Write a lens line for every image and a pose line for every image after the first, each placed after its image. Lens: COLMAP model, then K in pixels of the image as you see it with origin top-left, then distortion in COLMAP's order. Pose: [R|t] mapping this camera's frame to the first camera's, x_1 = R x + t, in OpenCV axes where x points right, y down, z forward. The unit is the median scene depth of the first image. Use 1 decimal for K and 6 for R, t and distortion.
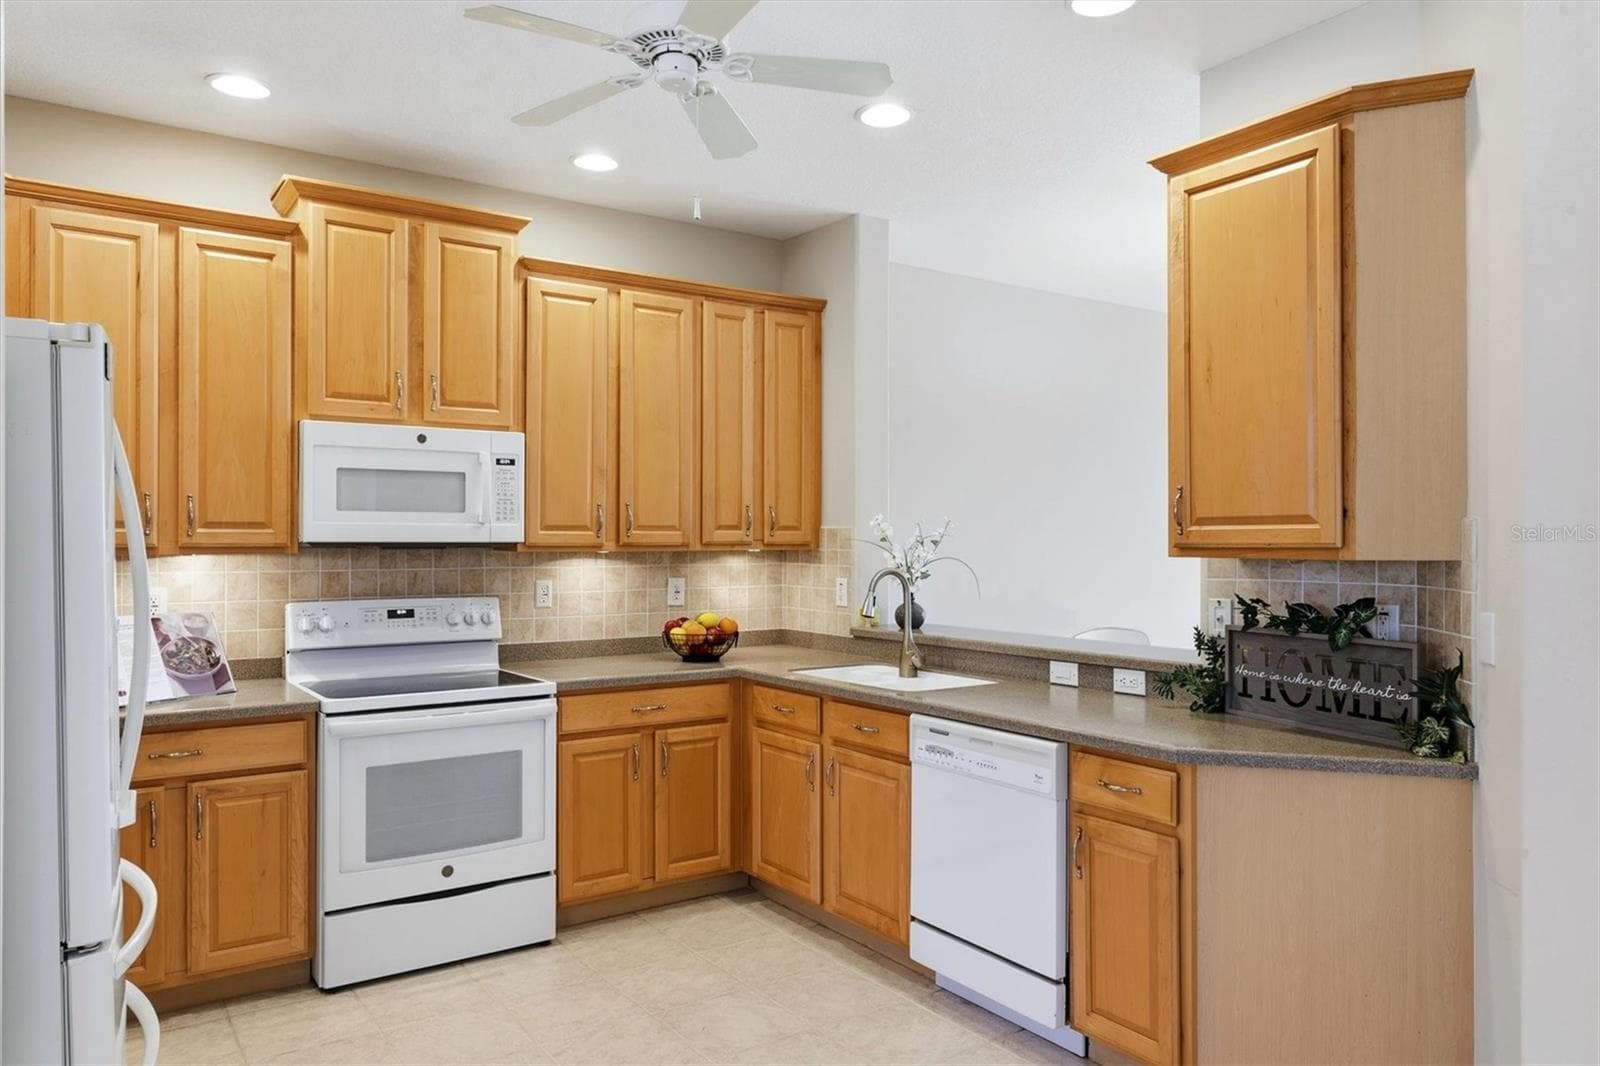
lens RADIAL K [[1077.7, 0, 800.0], [0, 1077.7, 533.0], [0, 0, 1]] dist [-0.002264, -0.000560]
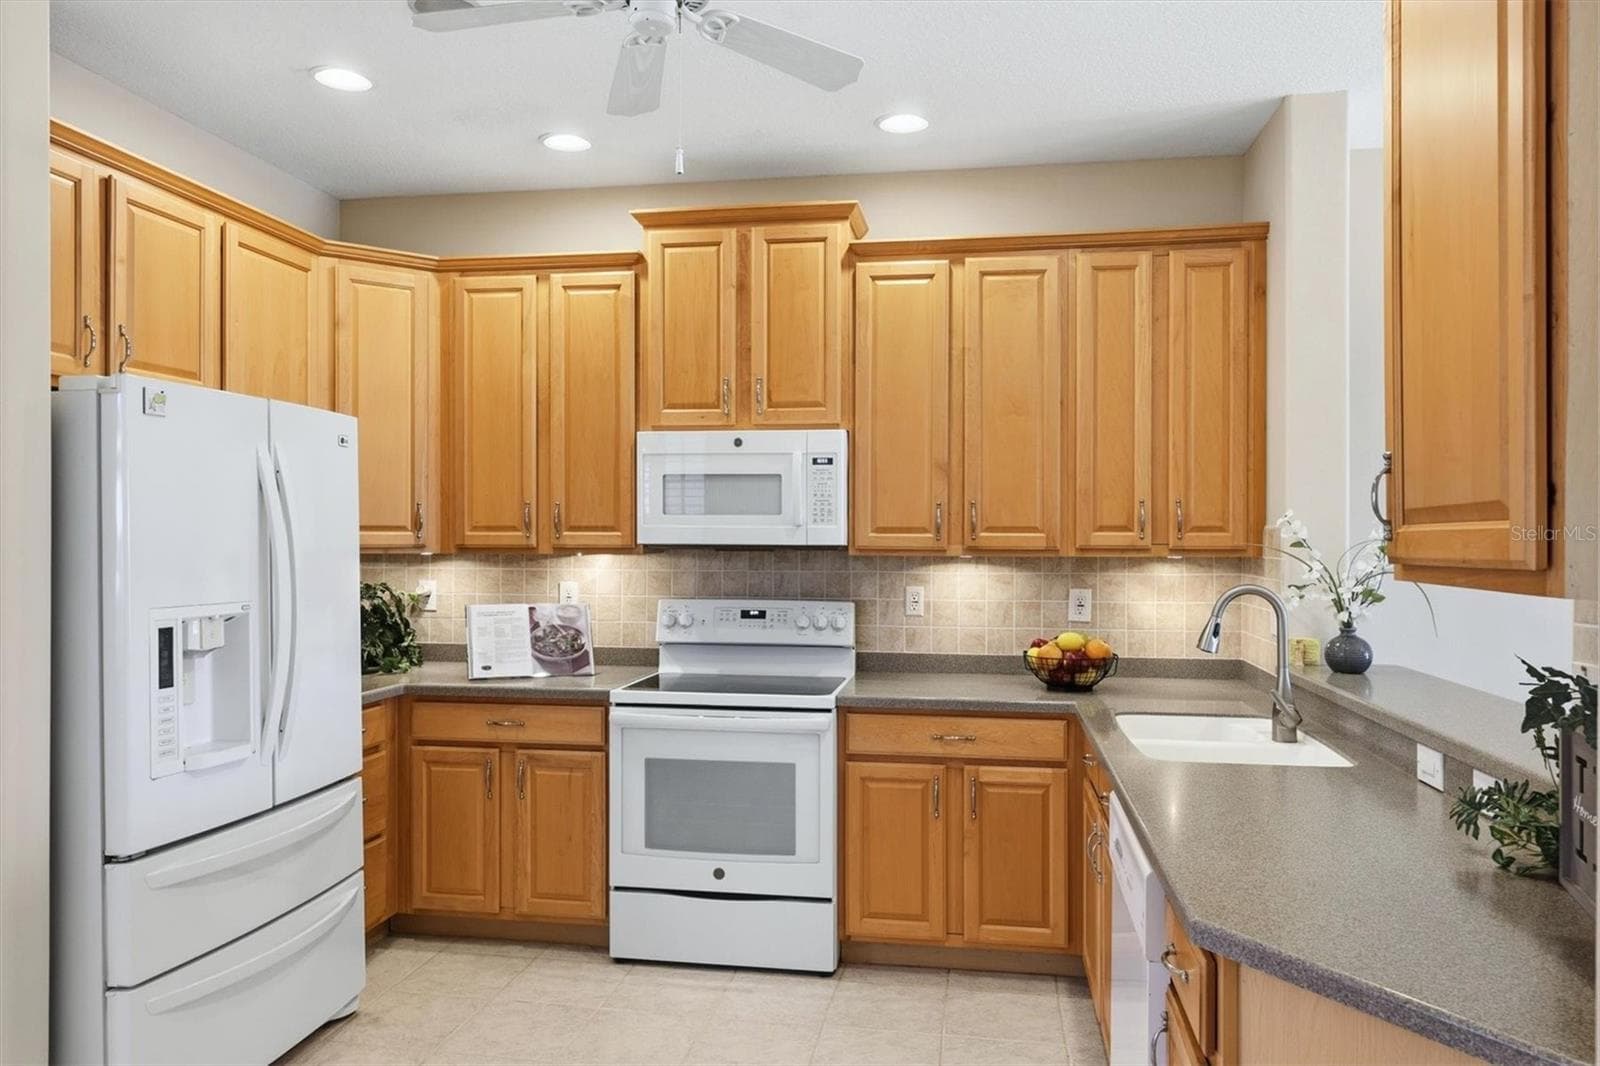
lens RADIAL K [[1094.6, 0, 800.0], [0, 1094.6, 533.0], [0, 0, 1]] dist [-0.004425, -0.000550]
pose [[0.722319, -0.000996, -0.691559, 0.397634], [0.000566, 0.999999, -0.000850, -0.001414], [0.691560, 0.000222, 0.722319, 0.293709]]
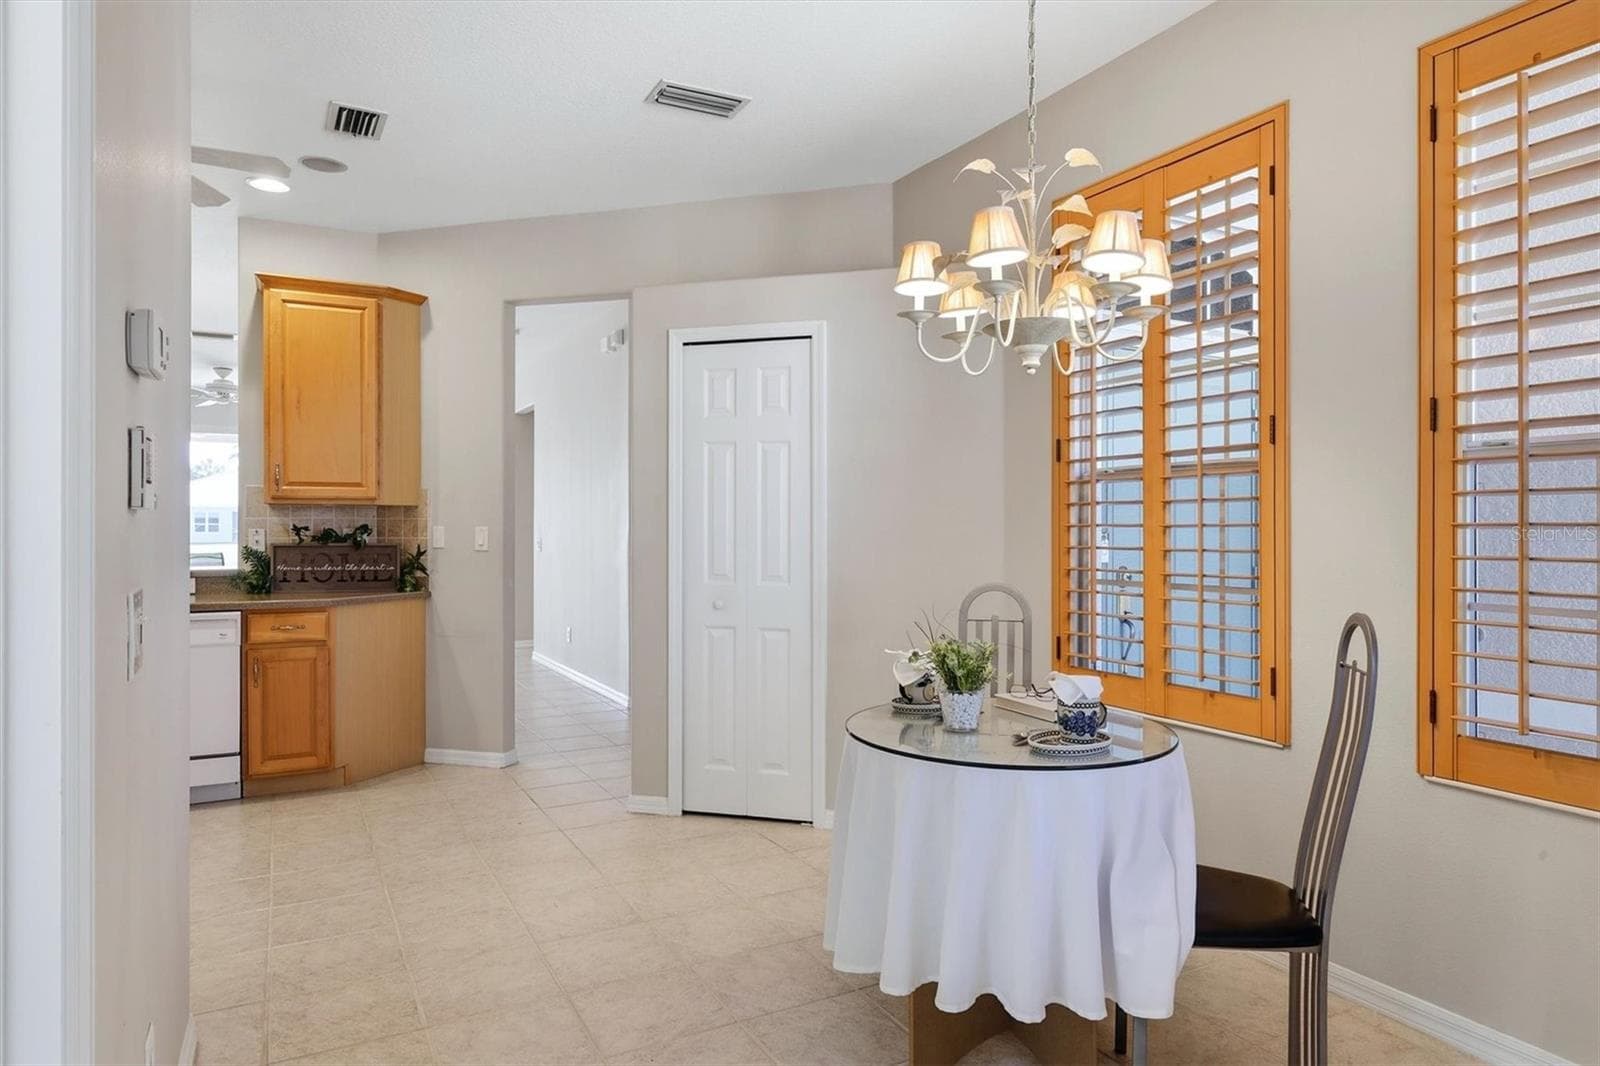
lens RADIAL K [[948.5, 0, 800.0], [0, 948.5, 533.0], [0, 0, 1]] dist [-0.001352, -0.000581]
pose [[0.099001, -0.005578, 0.995072, -0.863126], [-0.010265, 0.999925, 0.006627, 0.040046], [-0.995034, -0.010870, 0.098936, -0.012846]]
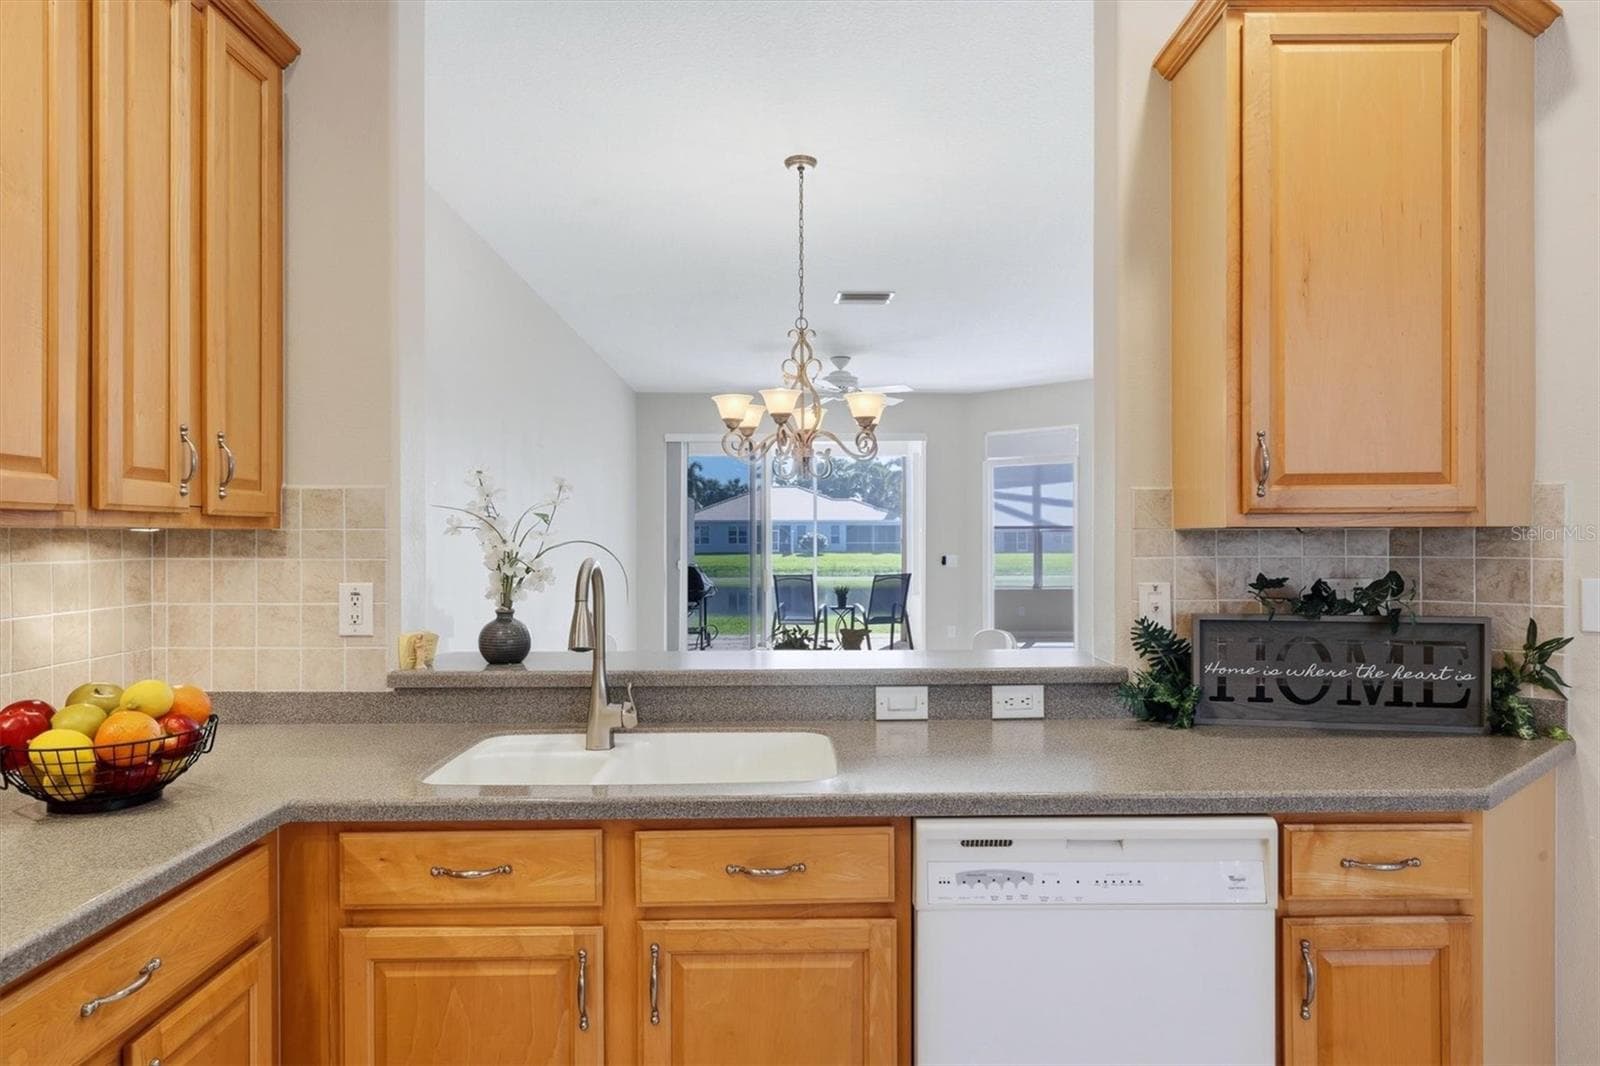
lens RADIAL K [[948.5, 0, 800.0], [0, 948.5, 533.0], [0, 0, 1]] dist [-0.001352, -0.000581]
pose [[0.550469, 0.001571, 0.834854, -0.284988], [-0.002416, 0.999997, -0.000289, 0.021297], [-0.834852, -0.001858, 0.550471, 0.695198]]
